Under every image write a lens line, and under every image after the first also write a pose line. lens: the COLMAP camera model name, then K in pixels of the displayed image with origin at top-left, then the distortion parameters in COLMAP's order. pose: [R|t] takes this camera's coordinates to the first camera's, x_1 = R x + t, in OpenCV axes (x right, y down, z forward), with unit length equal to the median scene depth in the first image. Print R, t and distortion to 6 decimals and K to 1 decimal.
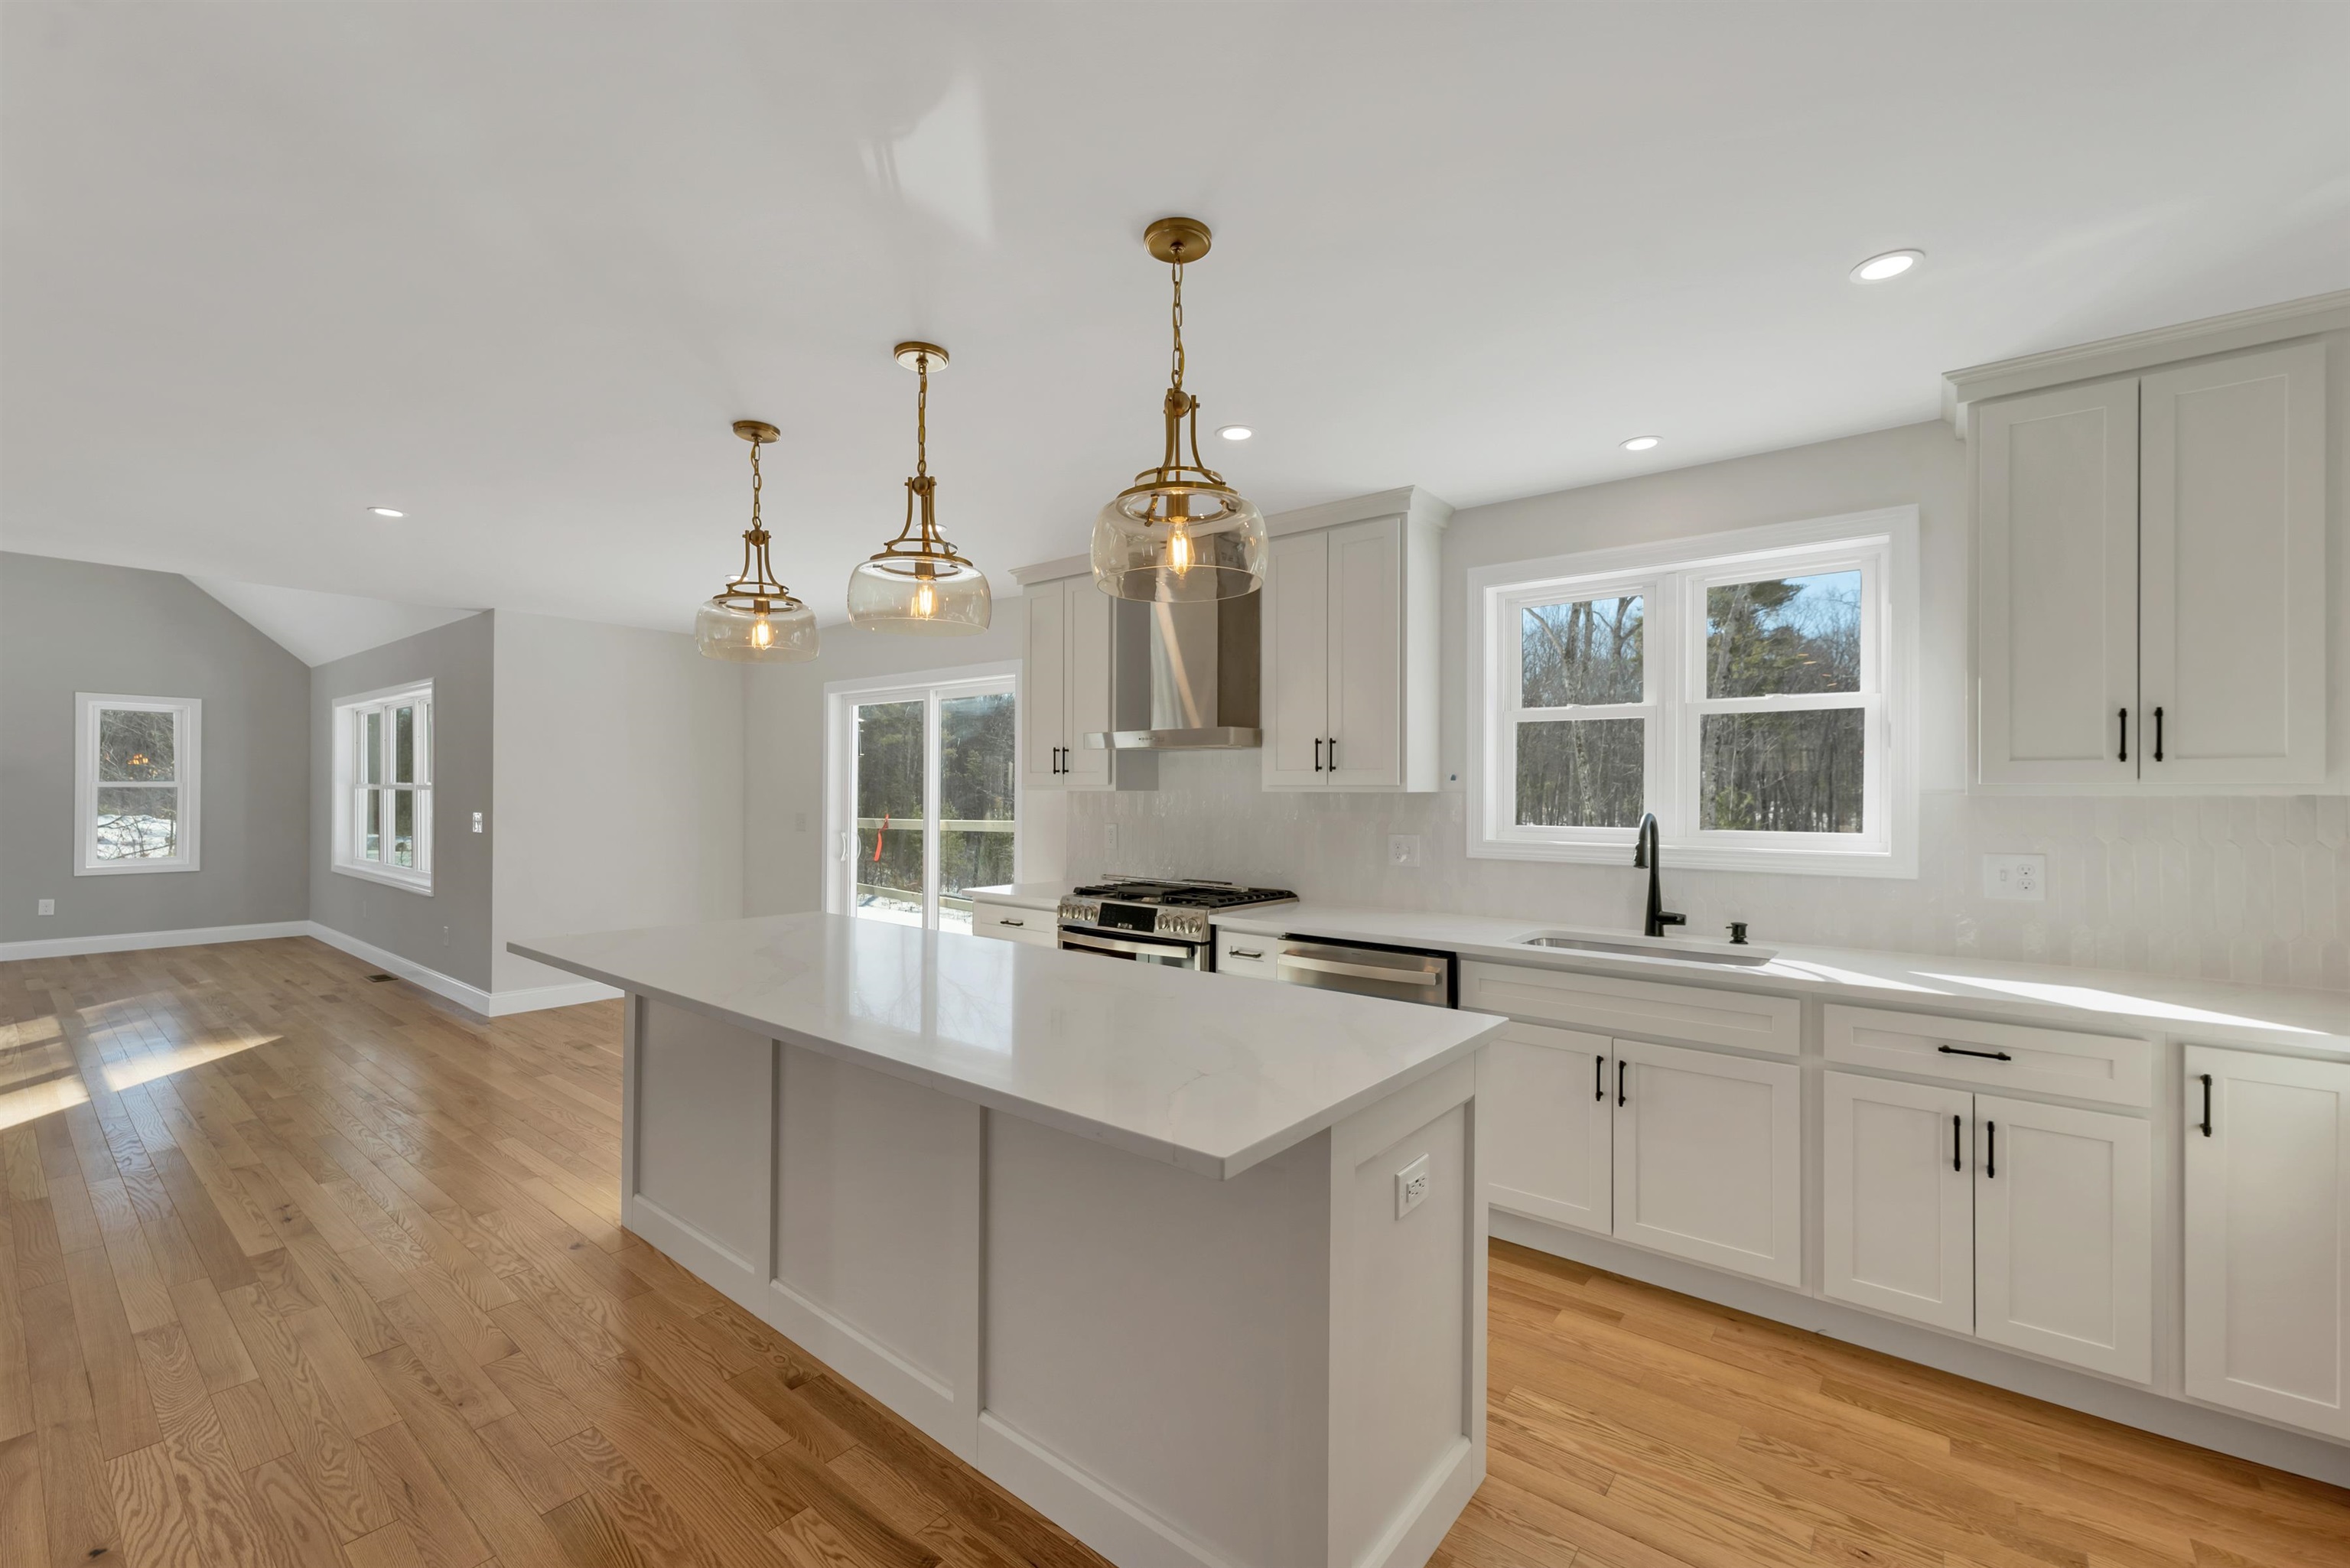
lens RADIAL K [[971.4, 0, 1171.5], [0, 971.4, 777.2], [0, 0, 1]] dist [-0.002975, 0.000039]
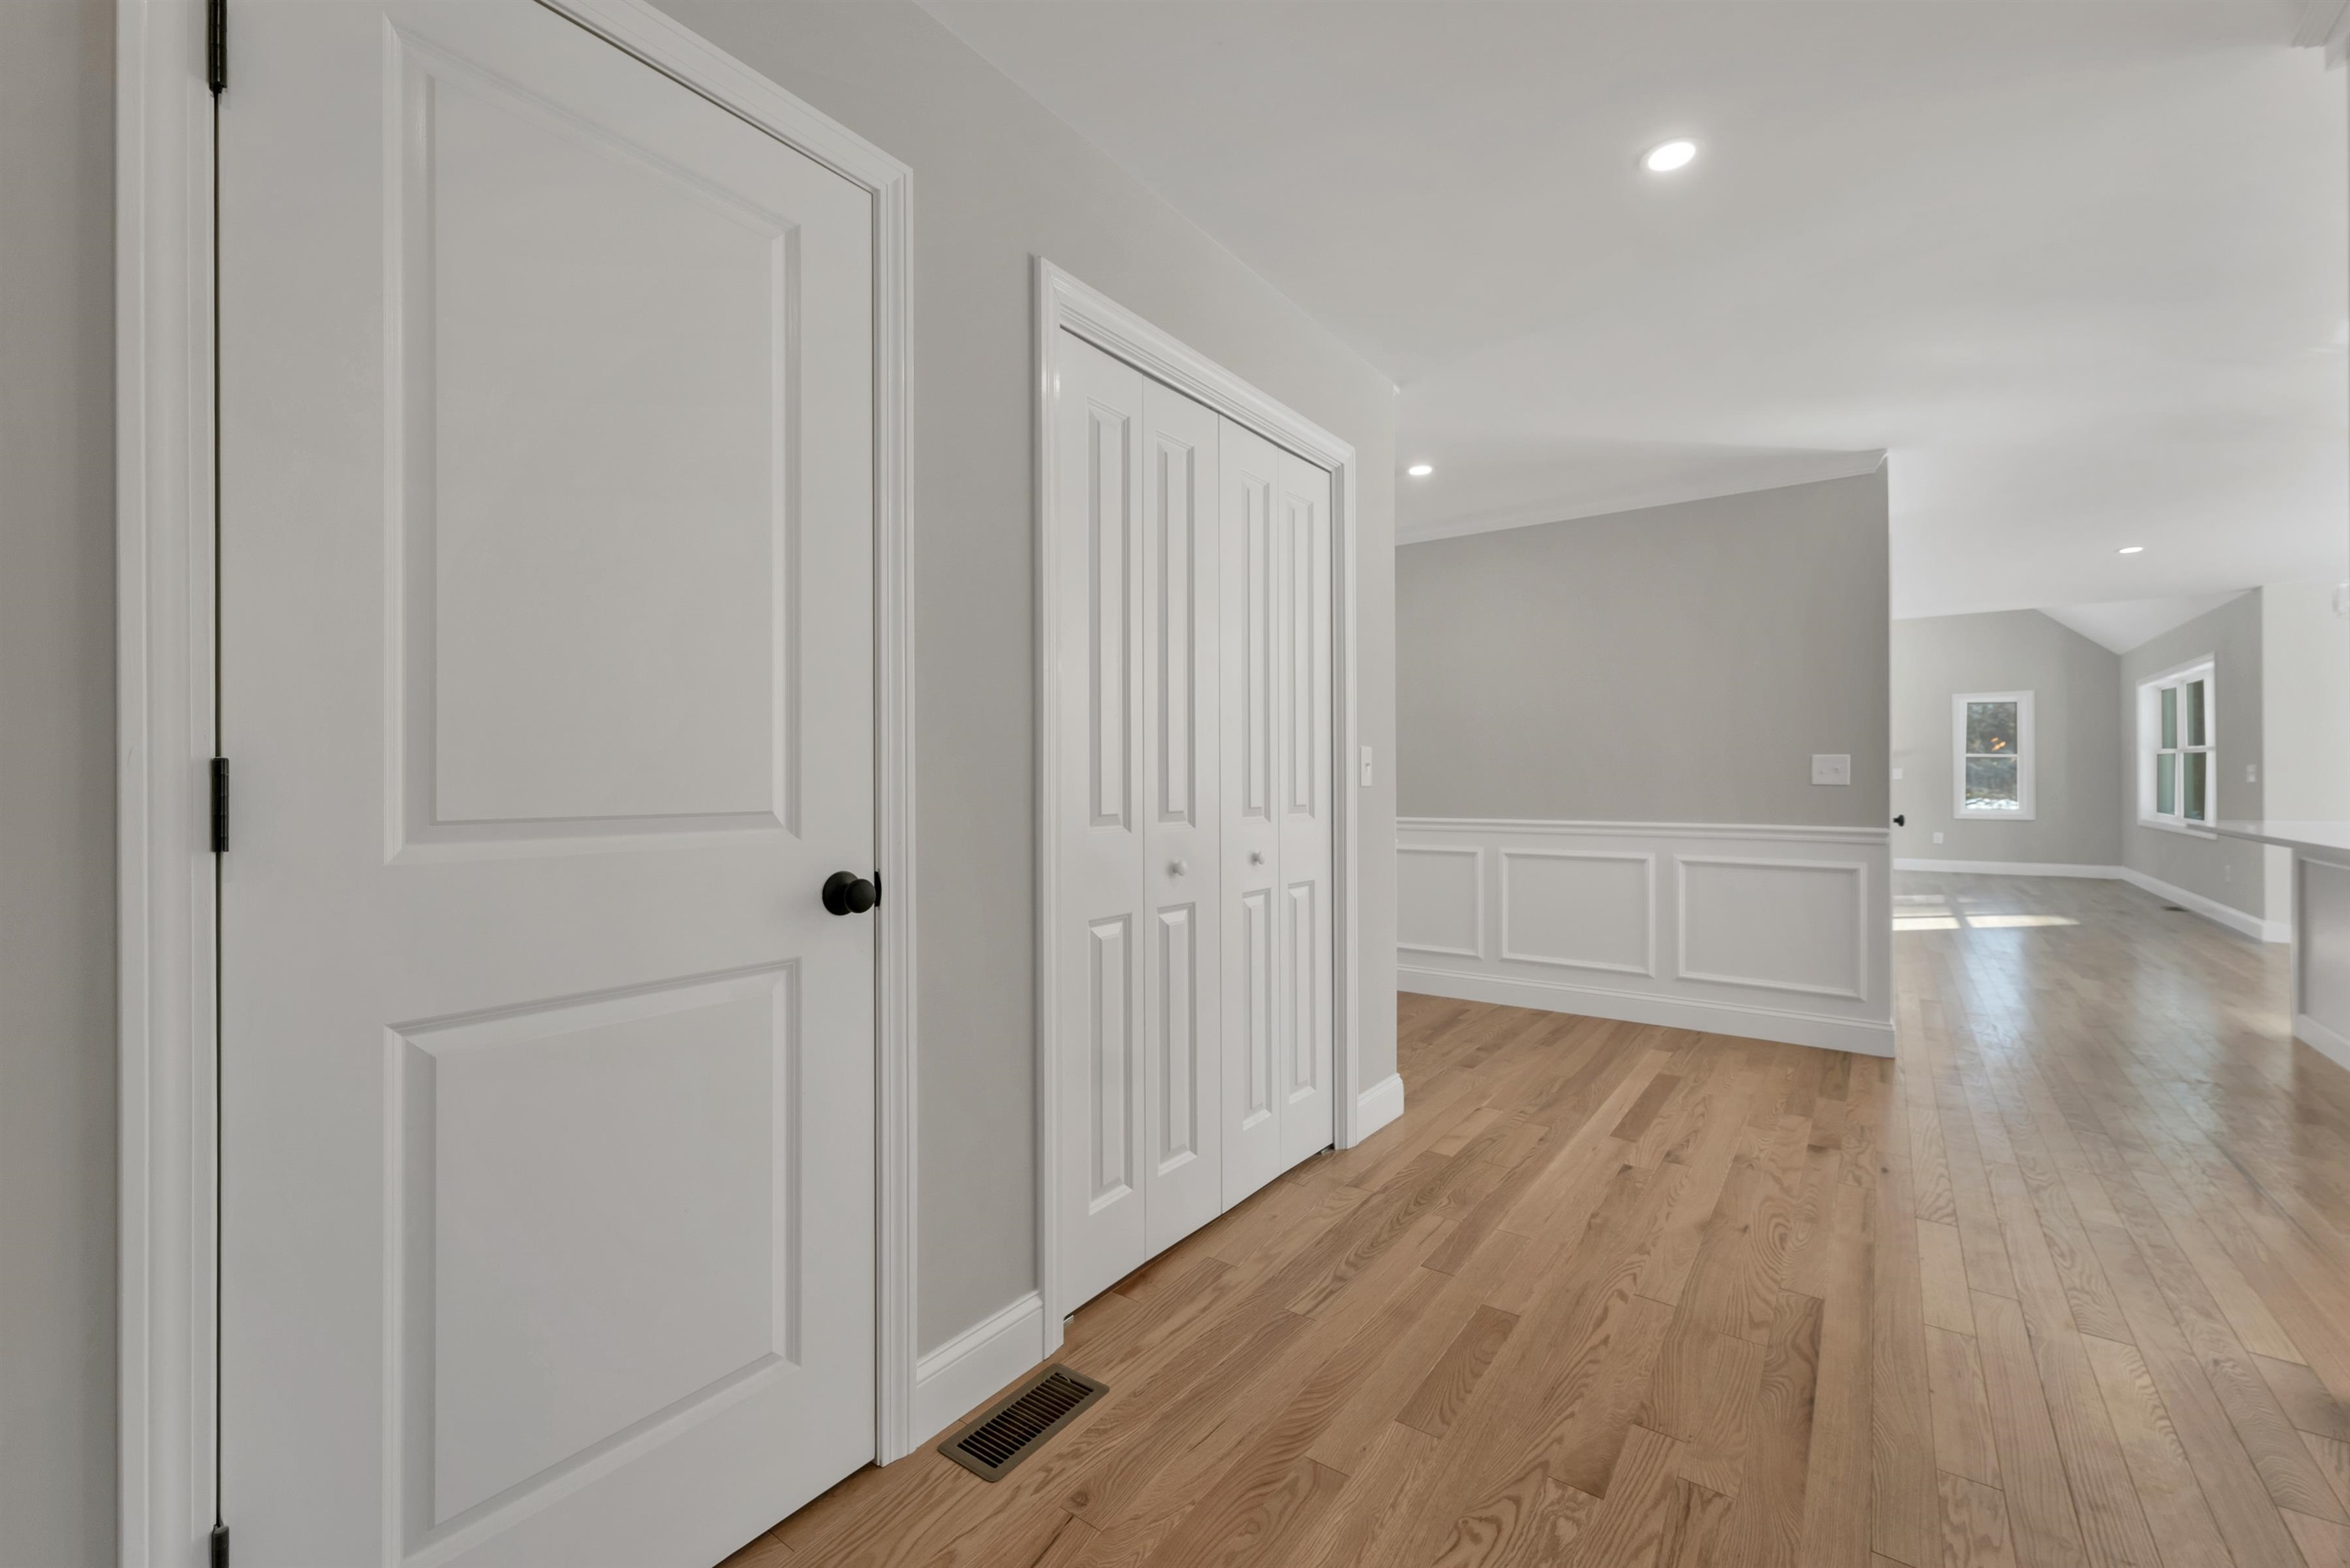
lens RADIAL K [[971.4, 0, 1171.2], [0, 971.4, 768.7], [0, 0, 1]] dist [-0.002975, 0.000039]
pose [[0.043964, -0.008776, -0.998995, 0.942382], [0.013155, 0.999880, -0.008205, 0.082594], [0.998947, -0.012781, 0.044074, -0.827901]]
